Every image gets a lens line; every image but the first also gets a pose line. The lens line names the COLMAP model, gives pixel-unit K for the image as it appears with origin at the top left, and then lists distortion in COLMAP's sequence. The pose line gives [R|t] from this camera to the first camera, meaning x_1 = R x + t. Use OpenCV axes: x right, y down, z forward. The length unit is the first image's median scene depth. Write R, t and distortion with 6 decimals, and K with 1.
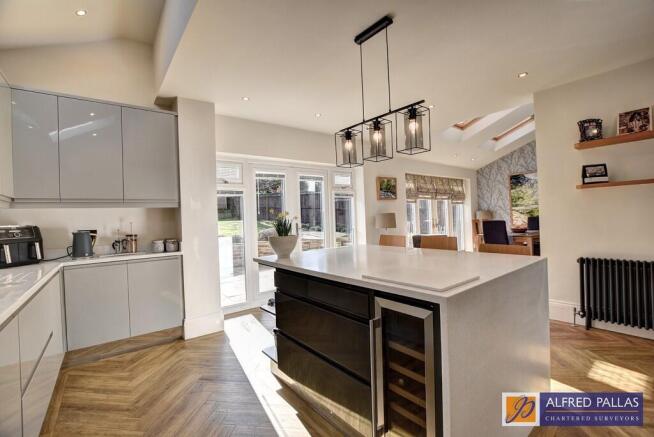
lens RADIAL K [[291.5, 0, 327.2], [0, 291.5, 216.1], [0, 0, 1]] dist [-0.019360, -0.000466]
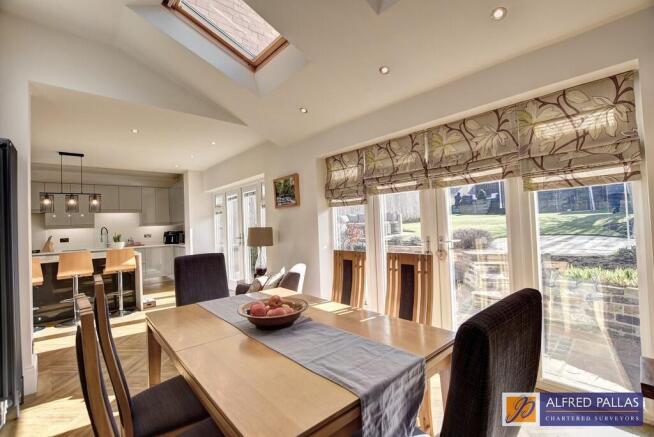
lens RADIAL K [[291.5, 0, 327.0], [0, 291.5, 214.9], [0, 0, 1]] dist [-0.019360, -0.000466]
pose [[0.068529, 0.003439, -0.997643, 1.281503], [0.042309, 0.999084, 0.006350, -0.051878], [0.996752, -0.042644, 0.068321, 1.439168]]
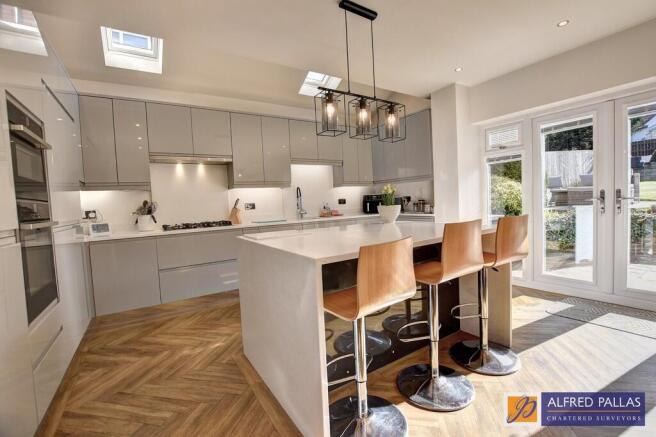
lens RADIAL K [[293.4, 0, 330.1], [0, 293.4, 216.7], [0, 0, 1]] dist [-0.027723, 0.000134]
pose [[-0.096002, 0.092189, -0.991103, 0.639825], [0.051799, 0.994815, 0.087517, -0.004505], [0.994032, -0.042937, -0.100280, 0.508112]]
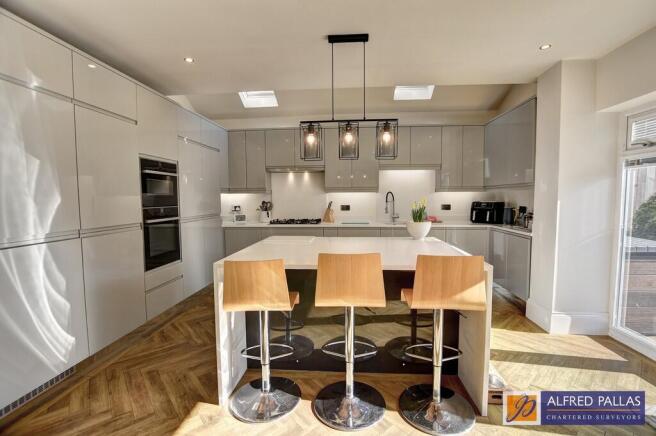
lens RADIAL K [[293.4, 0, 331.9], [0, 293.4, 218.1], [0, 0, 1]] dist [-0.027723, 0.000134]
pose [[-0.680624, 0.094100, -0.726564, 0.538263], [0.033709, 0.994689, 0.097248, -0.040776], [0.731857, 0.041698, -0.680182, 0.888896]]
